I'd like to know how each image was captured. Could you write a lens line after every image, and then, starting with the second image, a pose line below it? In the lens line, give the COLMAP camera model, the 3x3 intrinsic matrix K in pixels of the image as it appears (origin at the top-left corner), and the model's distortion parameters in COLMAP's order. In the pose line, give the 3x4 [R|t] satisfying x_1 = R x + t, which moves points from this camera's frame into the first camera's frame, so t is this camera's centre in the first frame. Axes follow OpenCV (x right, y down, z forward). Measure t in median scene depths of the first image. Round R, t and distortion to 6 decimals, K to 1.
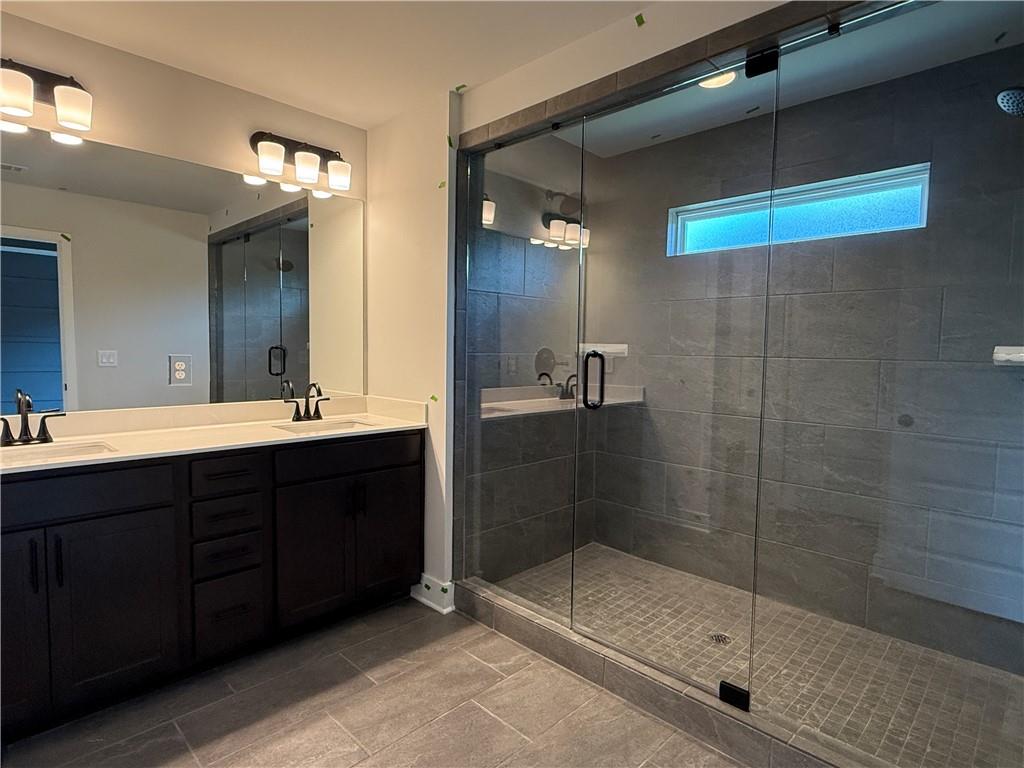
lens RADIAL K [[562.0, 0, 510.8], [0, 562.0, 382.2], [0, 0, 1]] dist [-0.001429, -0.001120]
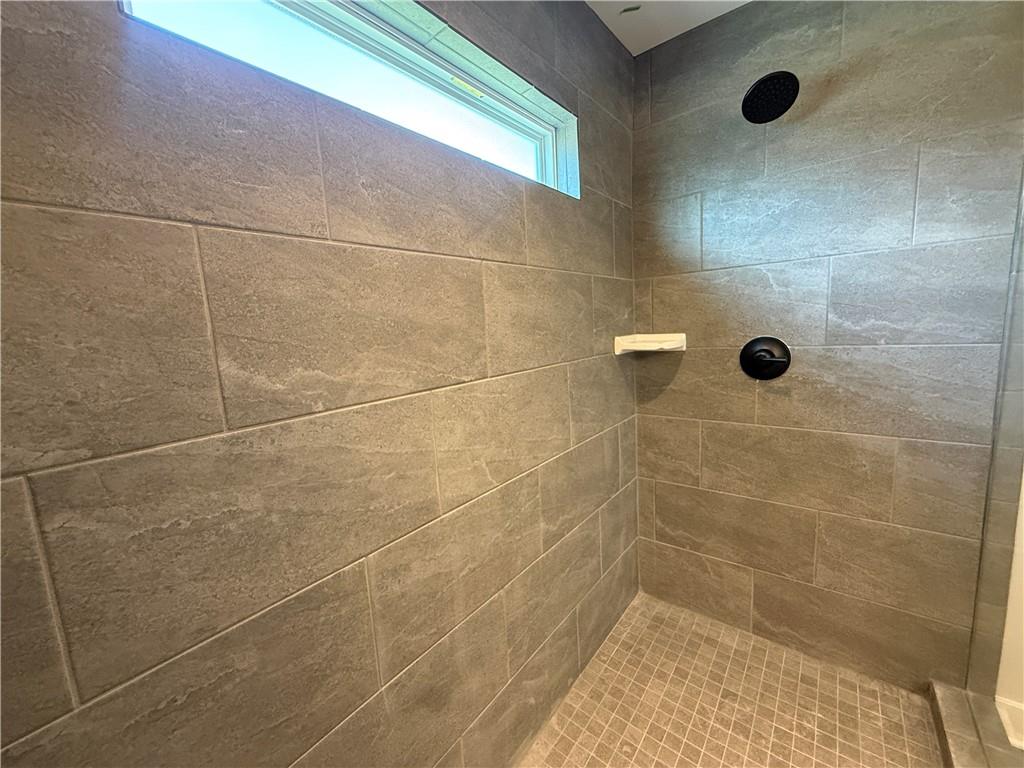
lens RADIAL K [[409.2, 0, 509.7], [0, 409.2, 387.3], [0, 0, 1]] dist [-0.001502, 0.001030]
pose [[-0.100303, -0.154801, 0.982841, 0.098128], [0.117375, 0.979084, 0.166188, -0.106260], [-0.988009, 0.132030, -0.080035, 1.099231]]
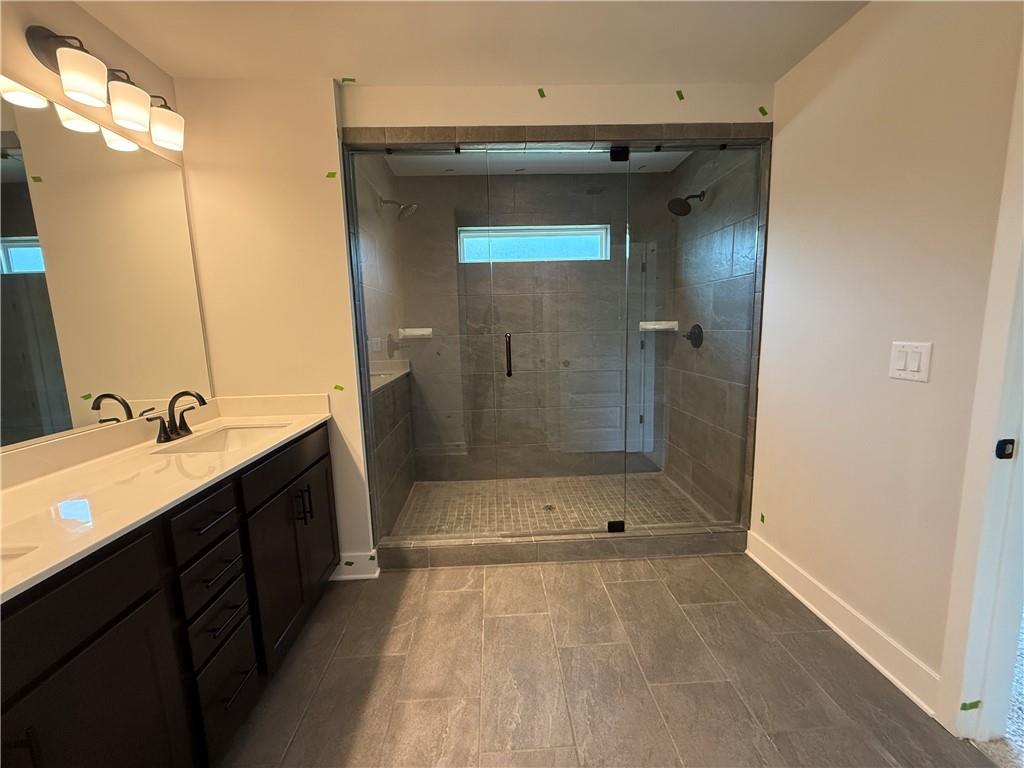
lens RADIAL K [[409.2, 0, 514.9], [0, 409.2, 383.0], [0, 0, 1]] dist [-0.001502, 0.001030]
pose [[0.675000, -0.136368, 0.725106, -0.495056], [0.083274, 0.990572, 0.108774, -0.037178], [-0.733103, -0.013040, 0.679992, 0.267687]]
